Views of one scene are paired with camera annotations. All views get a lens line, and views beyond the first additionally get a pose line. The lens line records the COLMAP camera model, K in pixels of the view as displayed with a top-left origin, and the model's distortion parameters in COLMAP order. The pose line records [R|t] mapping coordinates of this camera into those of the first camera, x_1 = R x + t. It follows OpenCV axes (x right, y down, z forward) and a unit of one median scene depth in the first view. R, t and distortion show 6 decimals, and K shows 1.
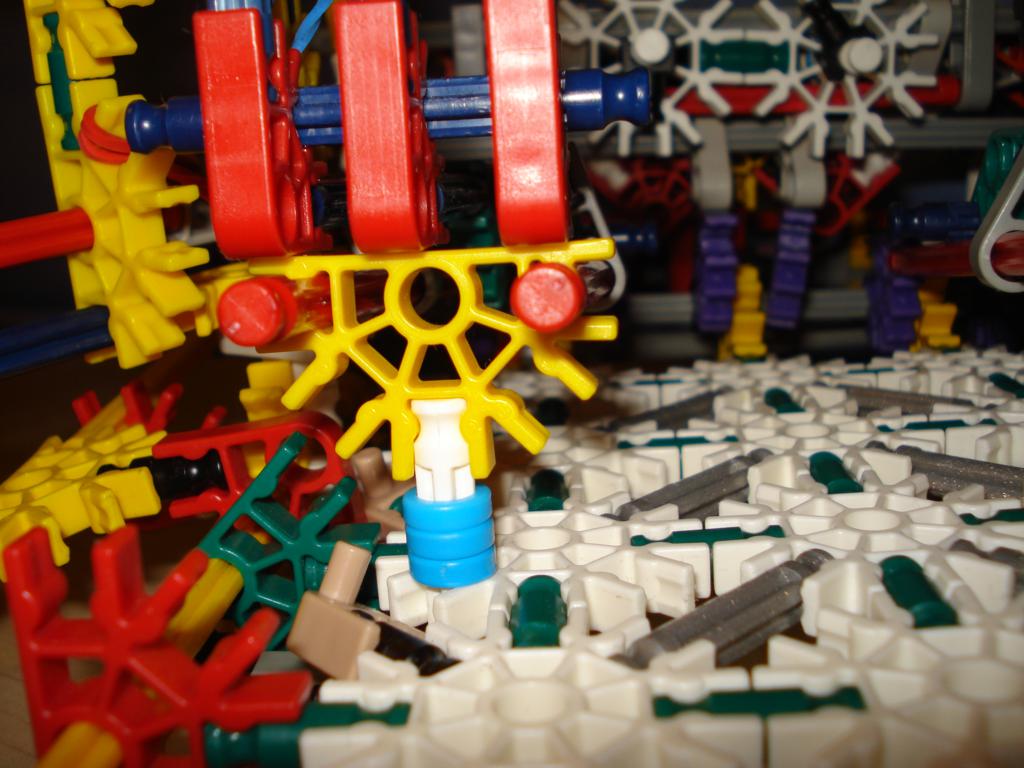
lens RADIAL K [[1130.3, 0, 512.0], [0, 1130.3, 384.0], [0, 0, 1]] dist [-0.035260, -0.225922]
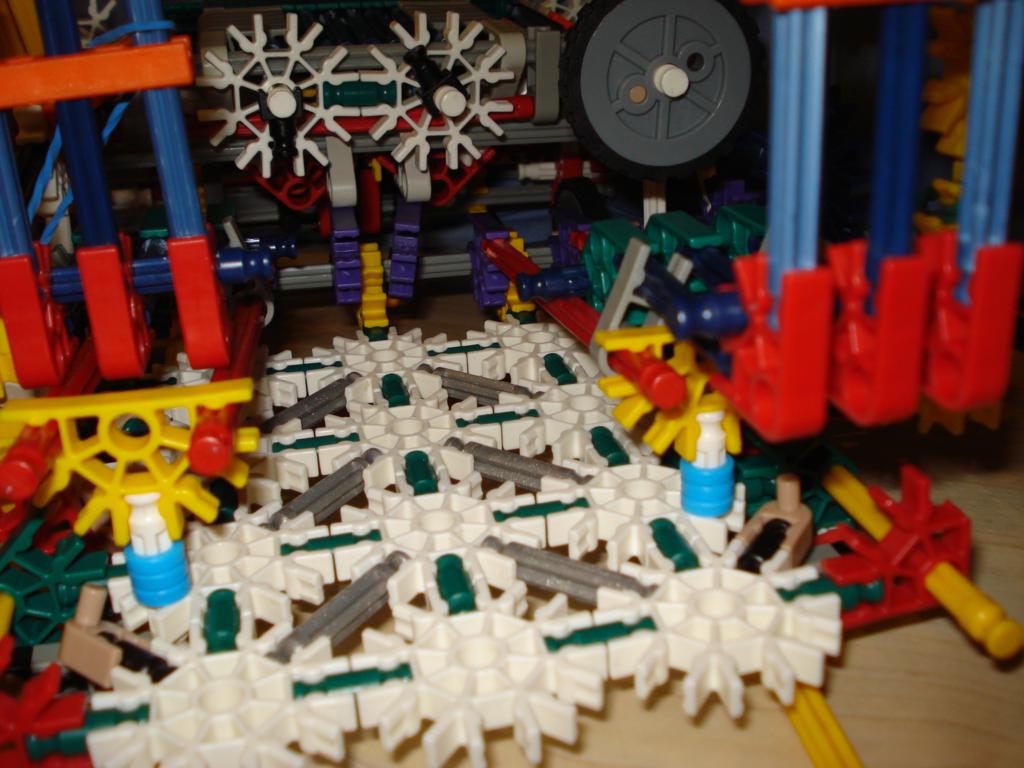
lens RADIAL K [[1130.3, 0, 512.0], [0, 1130.3, 384.0], [0, 0, 1]] dist [-0.035260, -0.225922]
pose [[0.960375, -0.083088, 0.266038, 0.020529], [0.031706, 0.980903, 0.191895, -0.366789], [-0.276902, -0.175856, 0.944669, -0.479396]]
